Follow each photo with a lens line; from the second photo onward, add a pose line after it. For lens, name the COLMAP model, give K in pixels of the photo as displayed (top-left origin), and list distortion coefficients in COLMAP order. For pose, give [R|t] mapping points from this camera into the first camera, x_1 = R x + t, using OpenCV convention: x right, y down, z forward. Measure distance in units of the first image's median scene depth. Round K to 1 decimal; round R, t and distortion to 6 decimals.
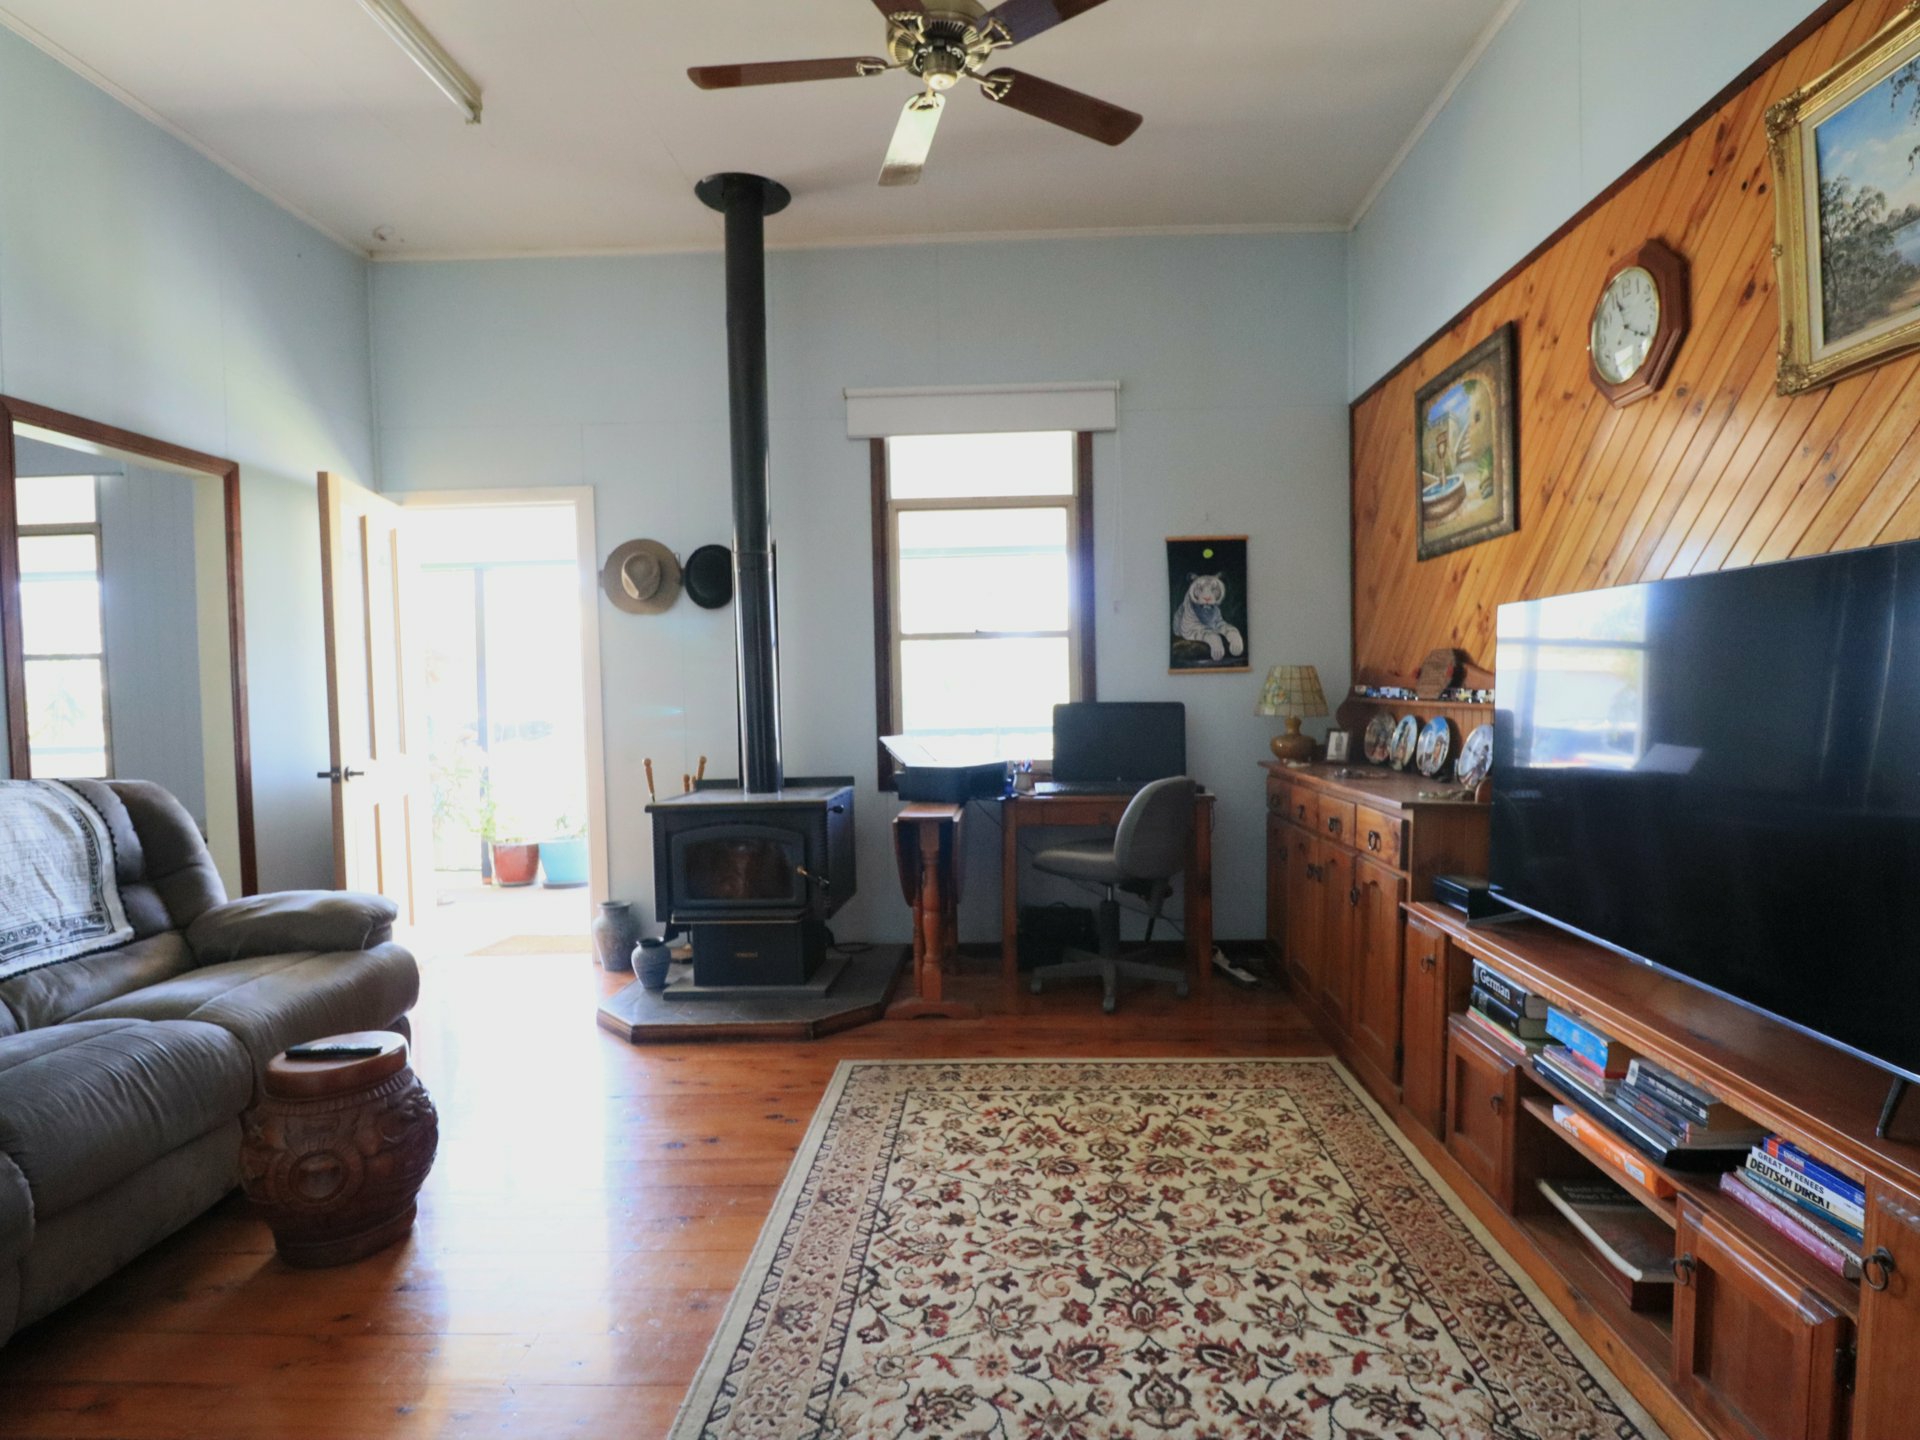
lens RADIAL K [[1025.3, 0, 990.8], [0, 1025.3, 710.2], [0, 0, 1]] dist [0.004912, 0.000519]
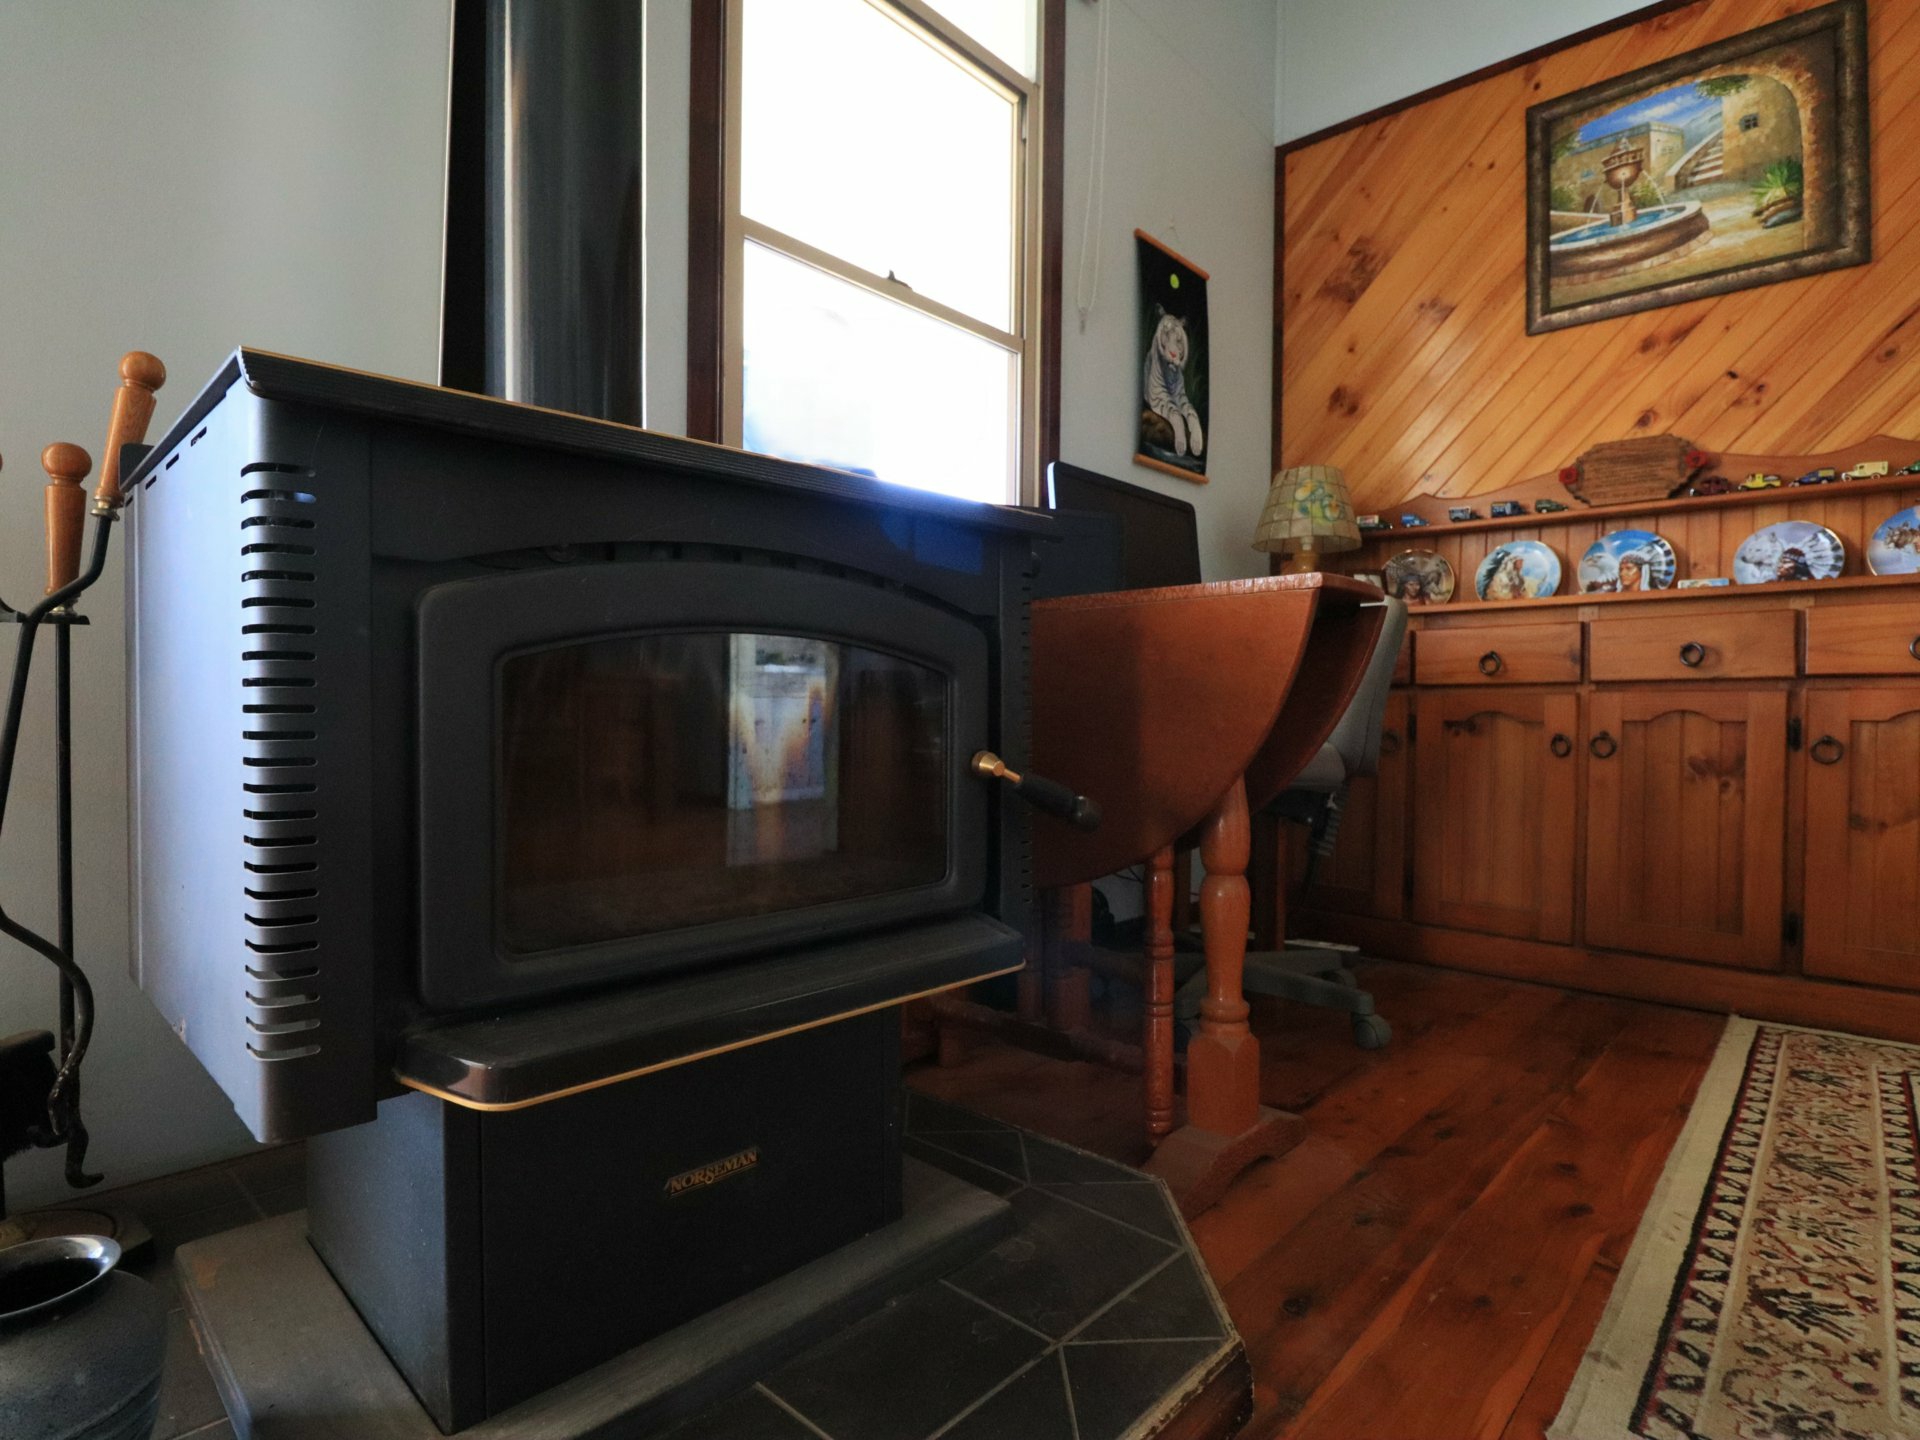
lens RADIAL K [[988.8, 0, 984.4], [0, 988.8, 721.9], [0, 0, 1]] dist [-0.005353, -0.011935]
pose [[0.651188, 0.011568, 0.758828, -0.314527], [-0.003464, 0.999919, -0.012271, 0.121897], [-0.758908, 0.005362, 0.651175, 0.698535]]
